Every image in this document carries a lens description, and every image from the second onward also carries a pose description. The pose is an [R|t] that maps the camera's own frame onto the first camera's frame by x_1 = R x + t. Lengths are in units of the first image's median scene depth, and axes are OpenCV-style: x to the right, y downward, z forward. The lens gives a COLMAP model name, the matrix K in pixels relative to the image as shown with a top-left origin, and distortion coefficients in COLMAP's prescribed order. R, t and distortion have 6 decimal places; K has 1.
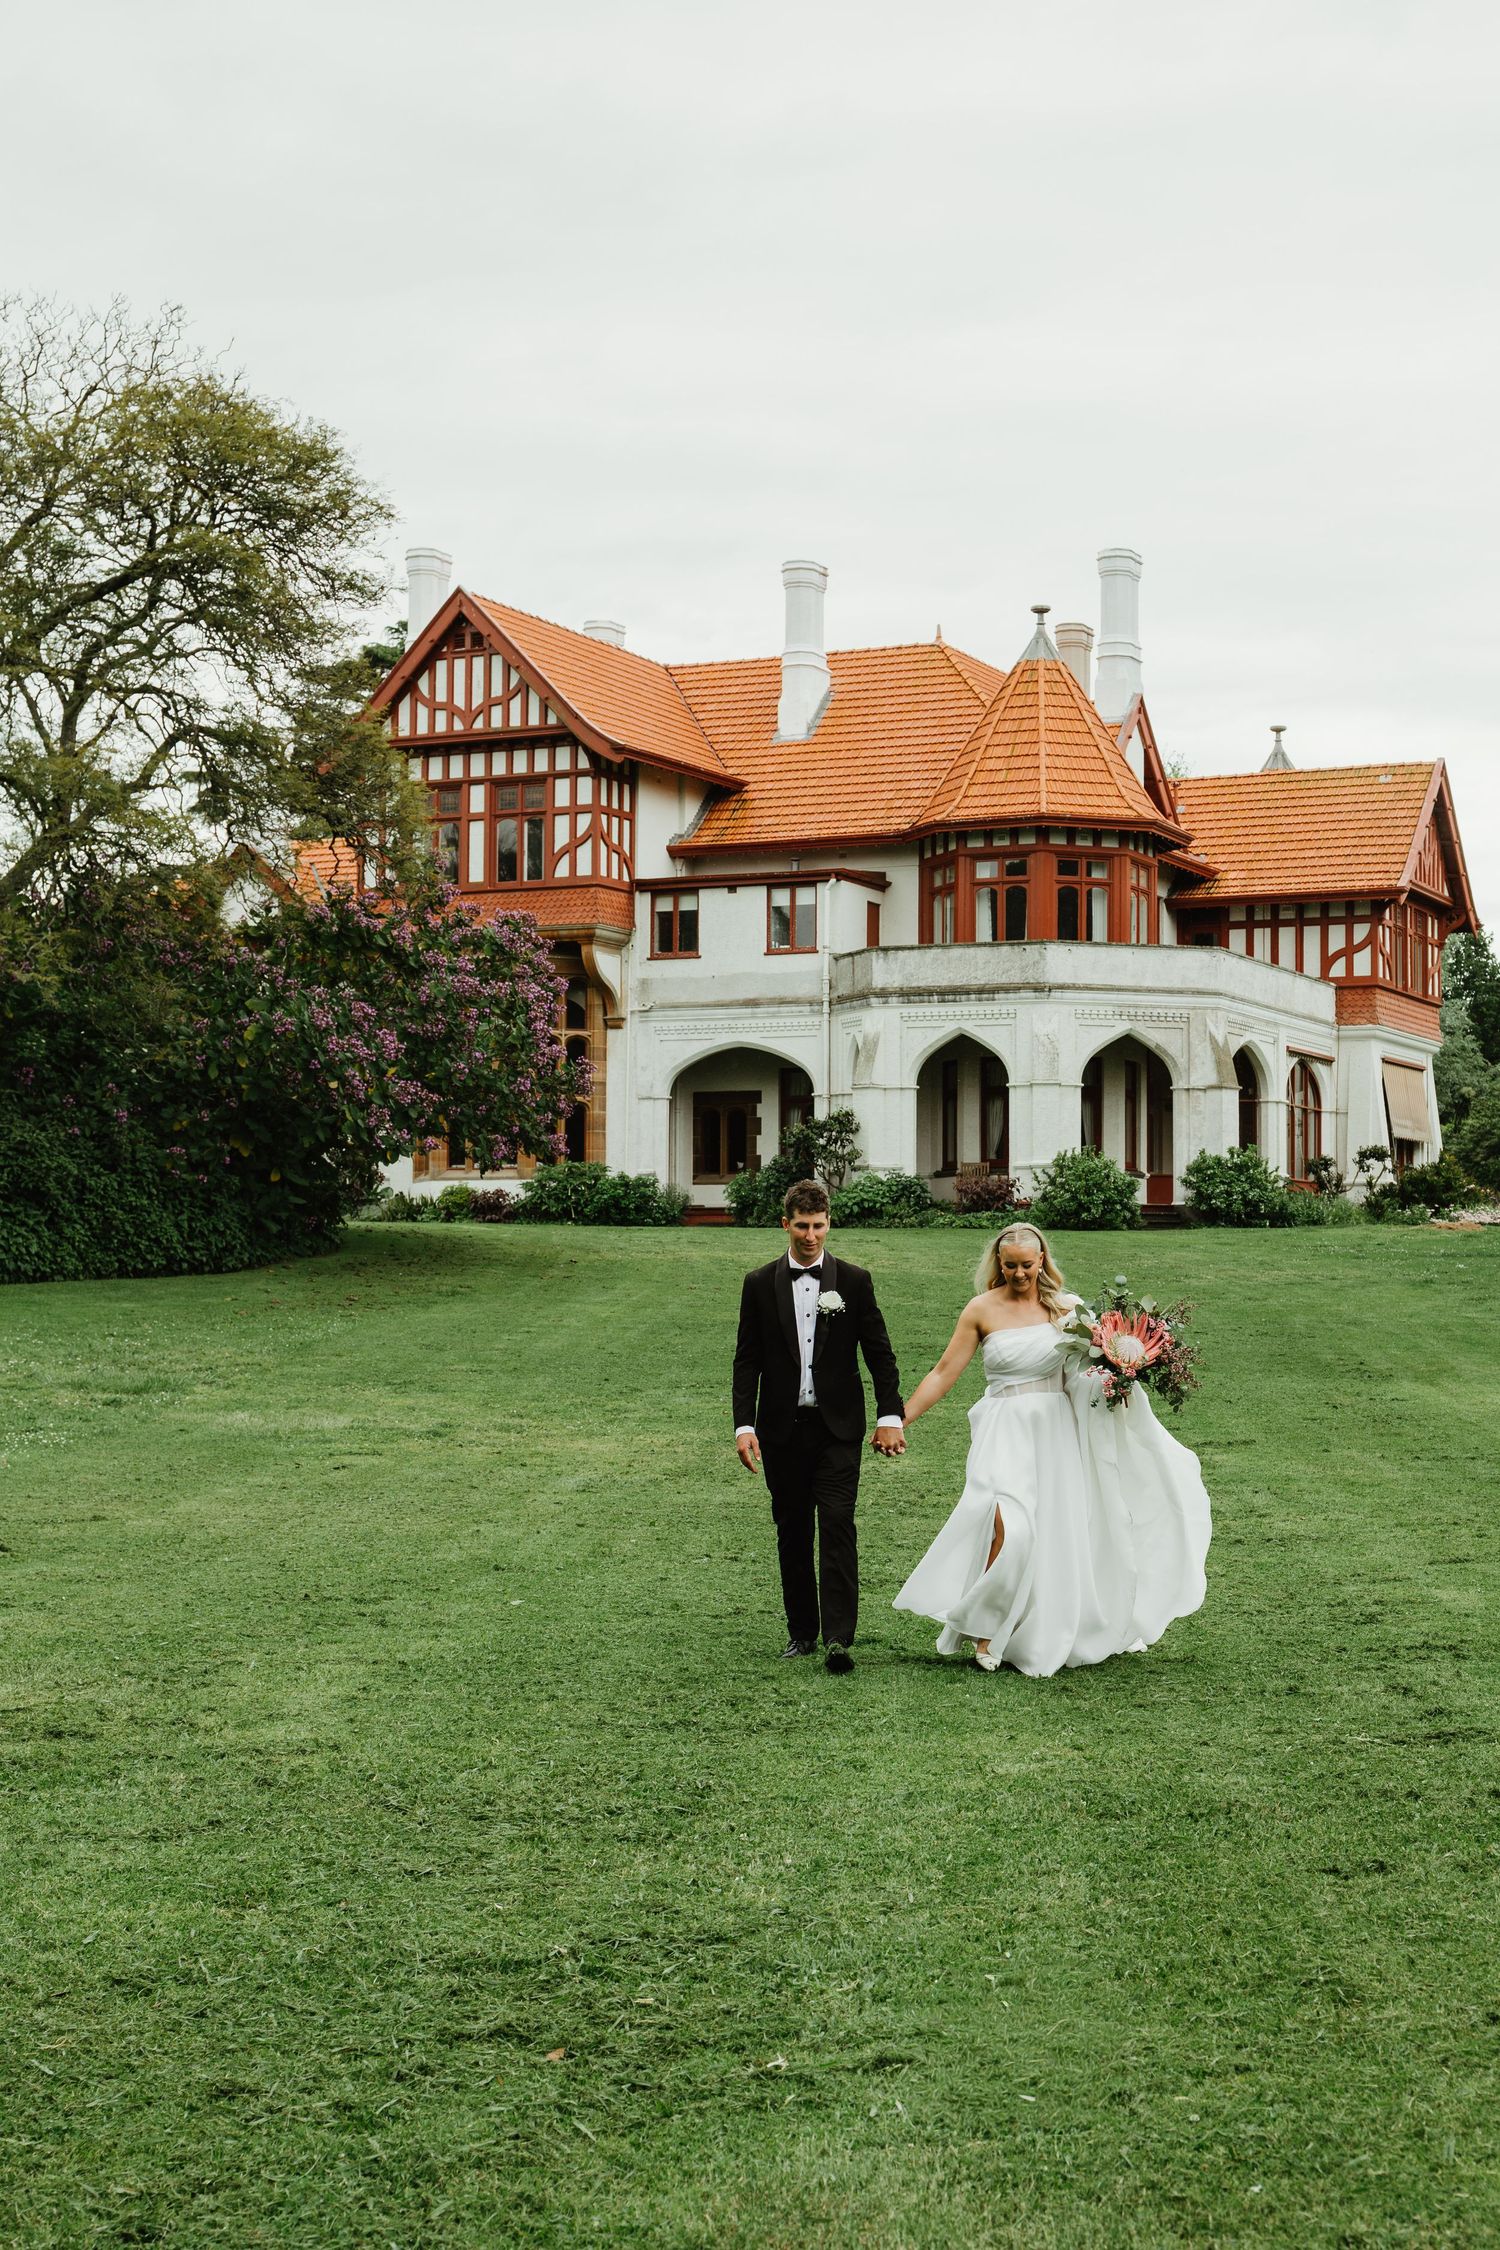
lens RADIAL K [[3079.5, 0, 752.9], [0, 3079.5, 1130.3], [0, 0, 1]] dist [0.028079, 0.000000]
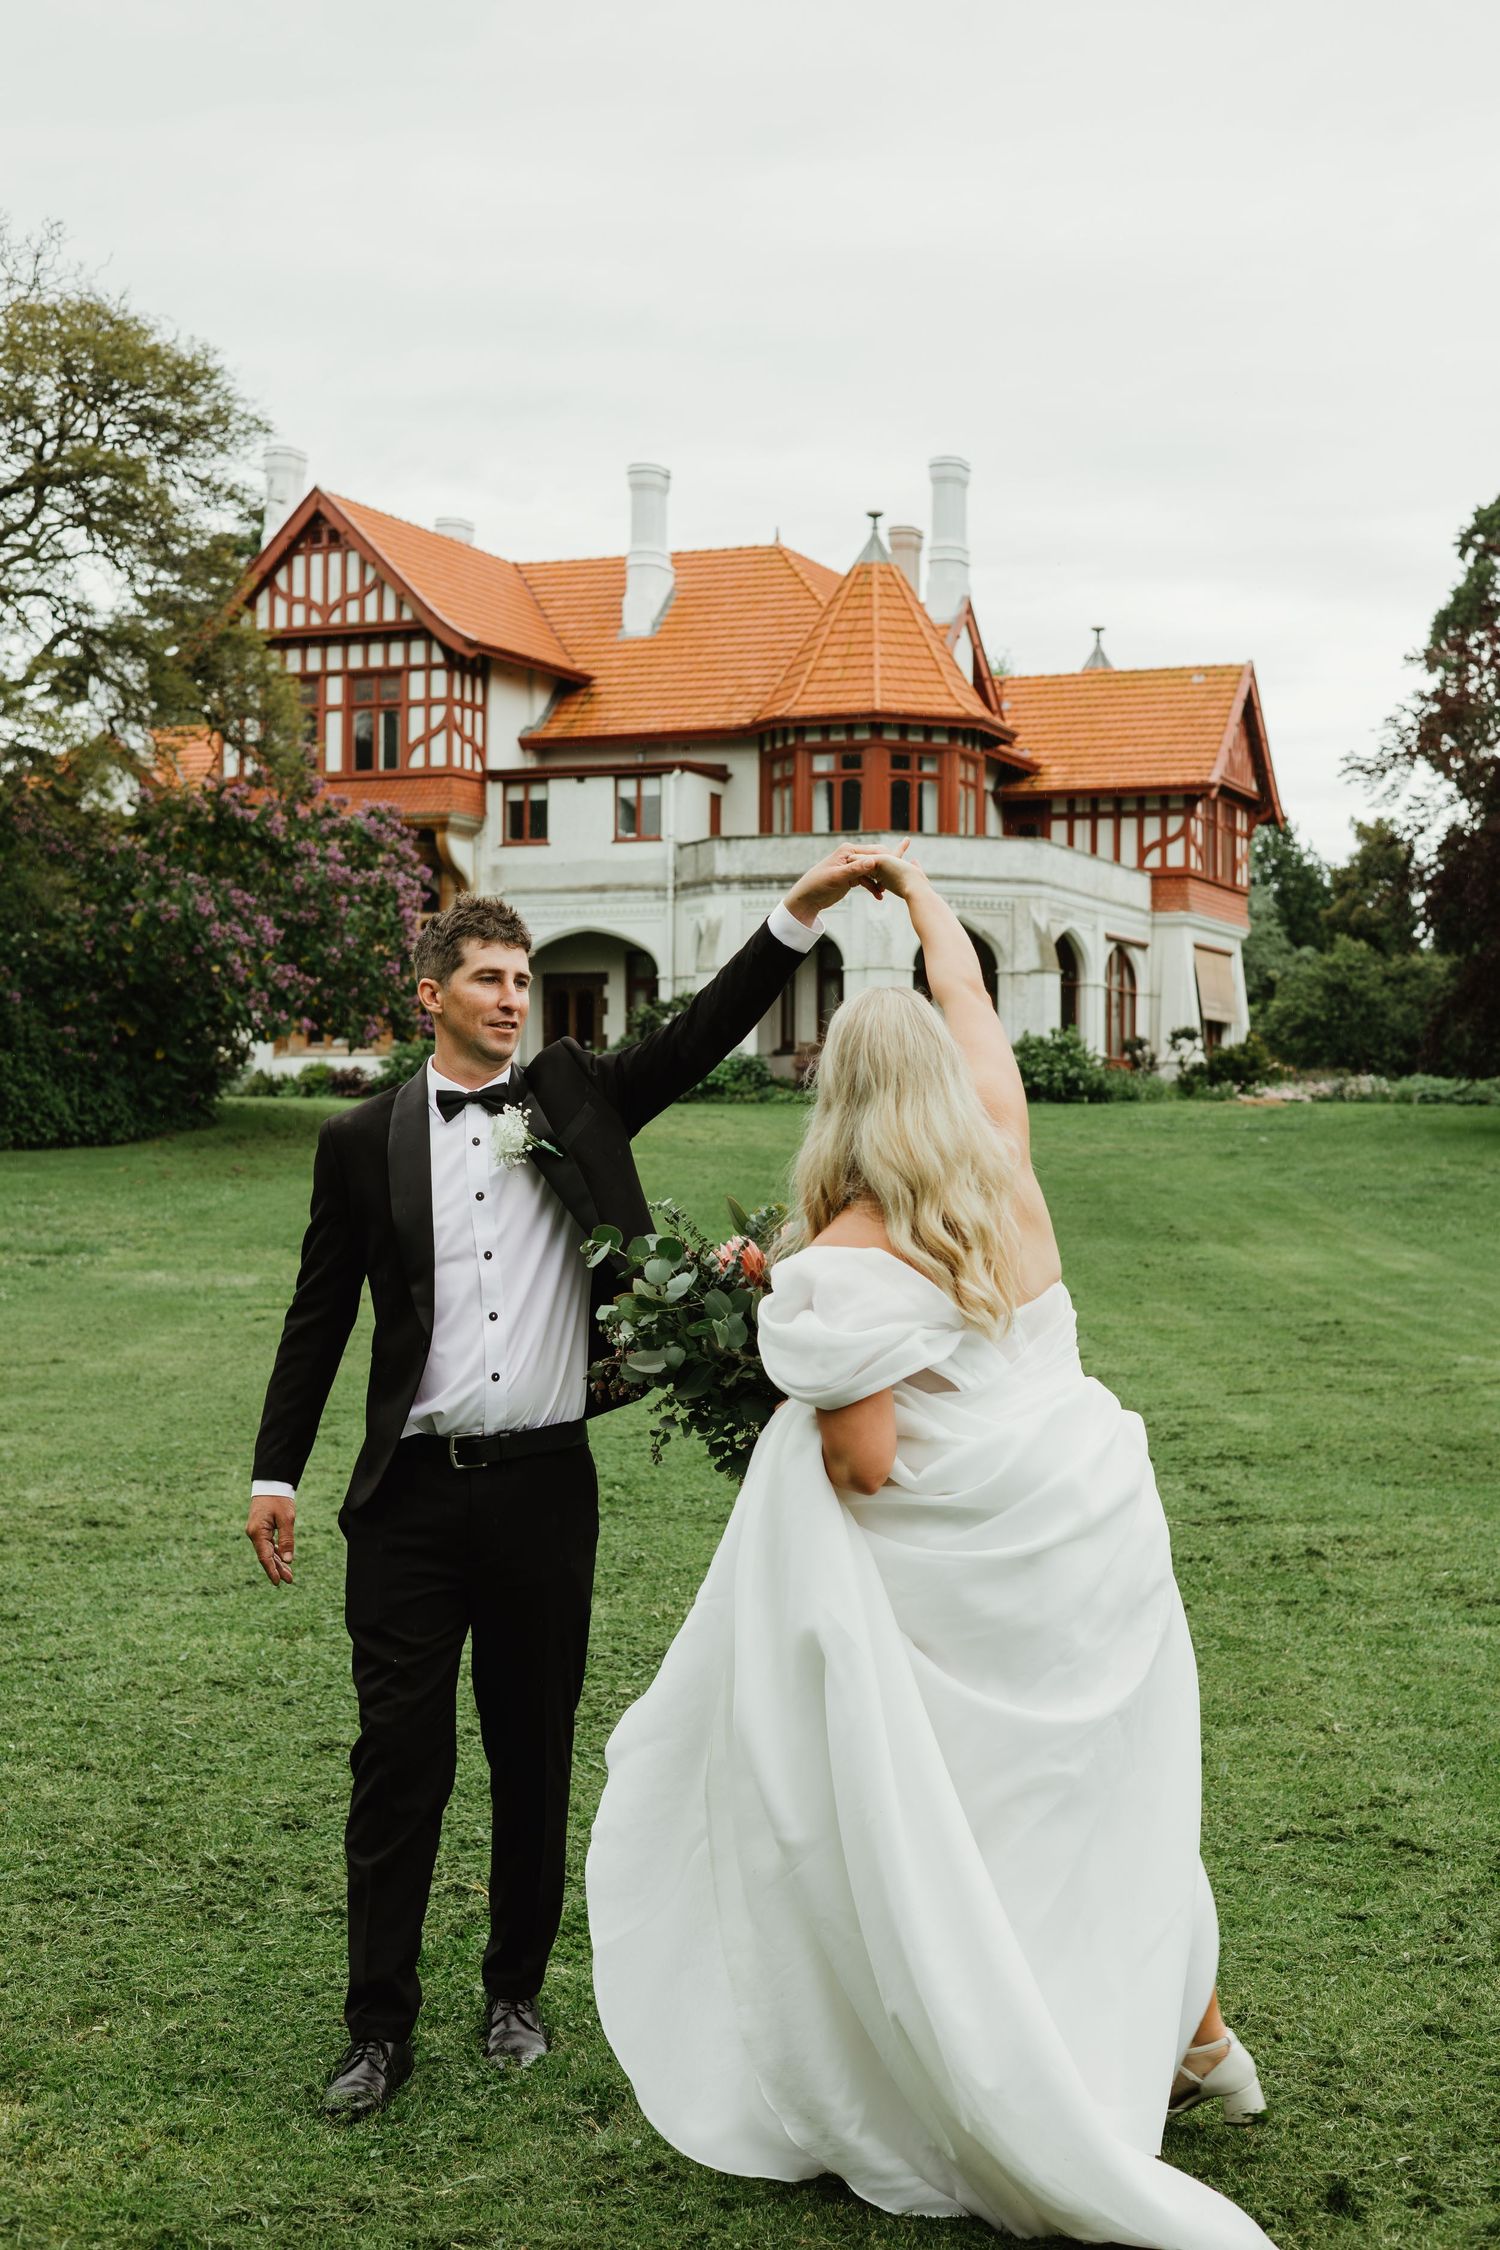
lens RADIAL K [[3178.7, 0, 749.1], [0, 3178.7, 1118.5], [0, 0, 1]] dist [-0.008675, 0.000000]
pose [[0.998105, 0.000678, 0.061533, -0.018524], [-0.002933, 0.999327, 0.036563, -0.003414], [-0.061467, -0.036675, 0.997435, -0.098238]]
